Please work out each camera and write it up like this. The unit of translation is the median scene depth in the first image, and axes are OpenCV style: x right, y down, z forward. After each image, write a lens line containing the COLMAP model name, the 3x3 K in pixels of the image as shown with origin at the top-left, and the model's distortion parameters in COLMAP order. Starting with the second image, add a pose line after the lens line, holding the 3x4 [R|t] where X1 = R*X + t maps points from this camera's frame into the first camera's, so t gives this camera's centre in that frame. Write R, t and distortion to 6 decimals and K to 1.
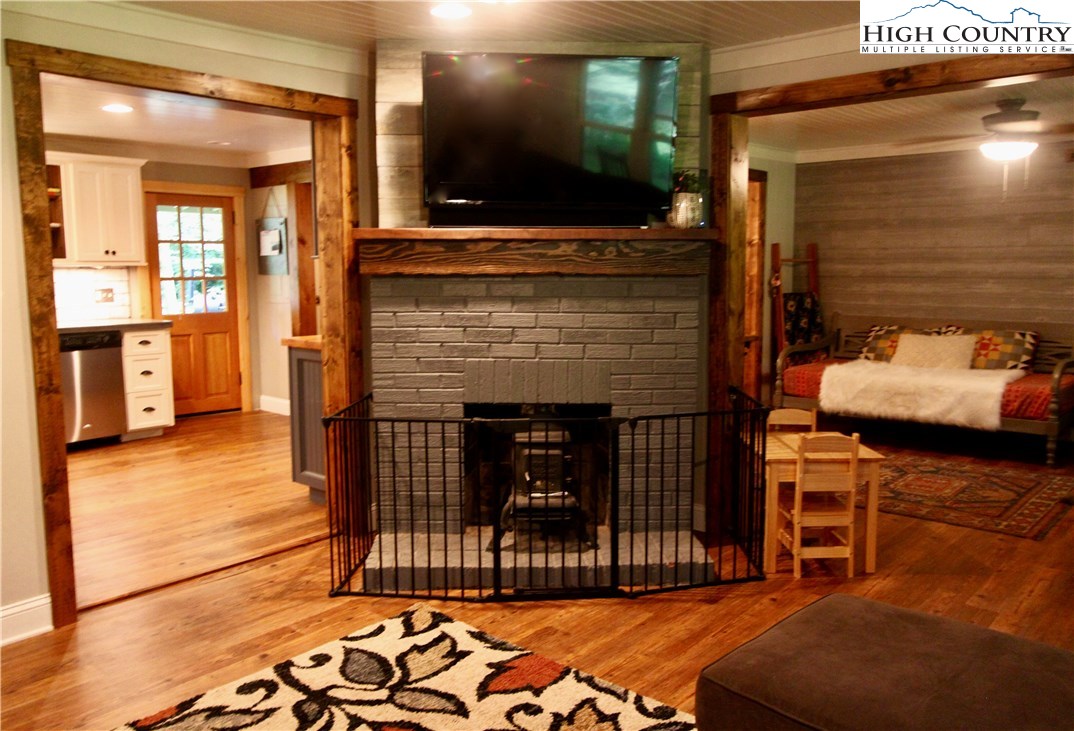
lens RADIAL K [[870.3, 0, 536.9], [0, 870.3, 362.2], [0, 0, 1]] dist [-0.003949, -0.000198]
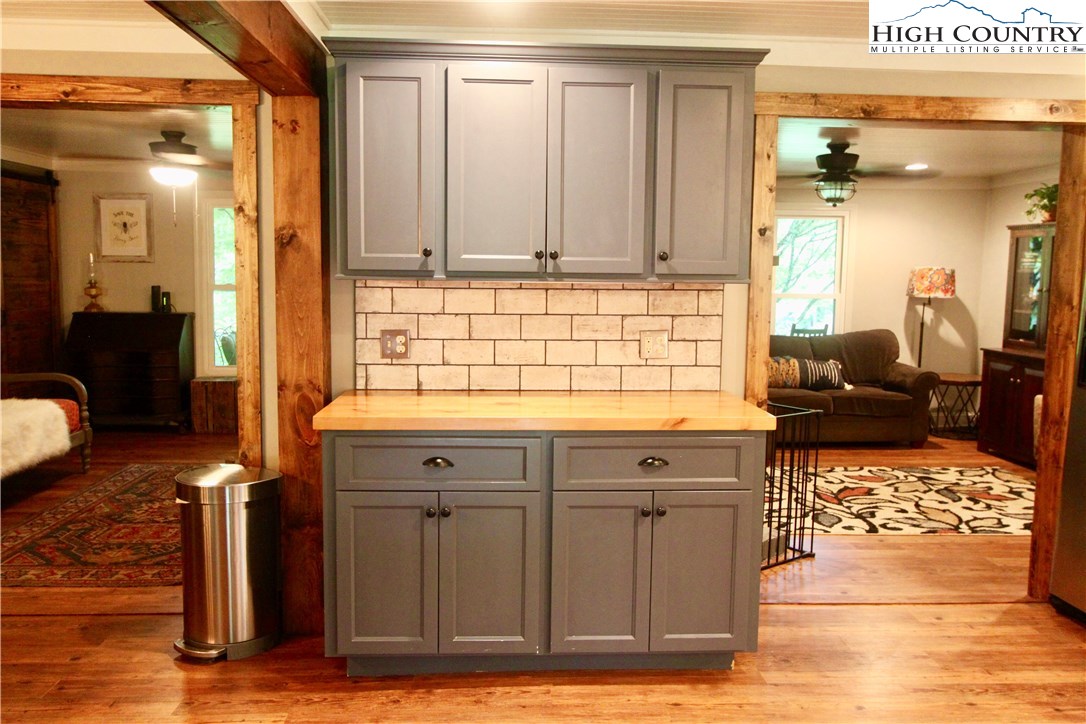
lens RADIAL K [[867.2, 0, 541.8], [0, 867.2, 362.5], [0, 0, 1]] dist [-0.005117, 0.001181]
pose [[-0.699703, -0.081830, 0.709732, -1.041221], [0.081941, 0.977671, 0.193506, -0.347459], [-0.709719, 0.193553, -0.677375, 2.617052]]
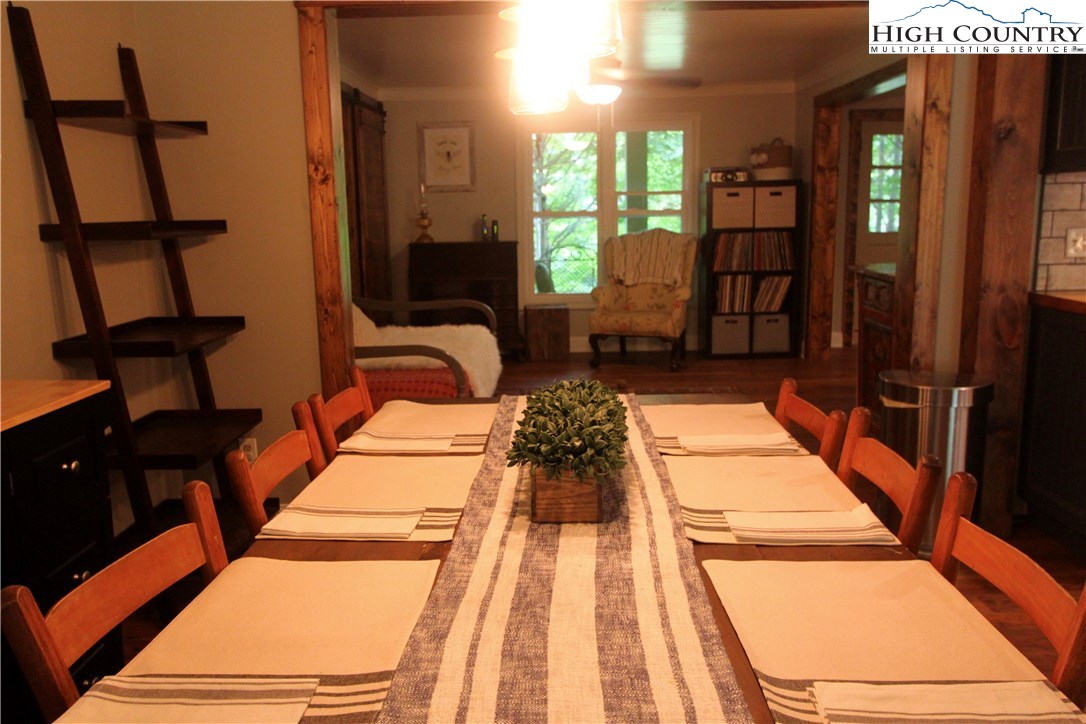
lens RADIAL K [[867.2, 0, 543.4], [0, 867.2, 362.6], [0, 0, 1]] dist [-0.005117, 0.001181]
pose [[-0.654709, -0.117230, 0.746735, -0.629548], [0.122763, 0.958293, 0.258077, -0.376798], [-0.745845, 0.260637, -0.613012, 3.047654]]
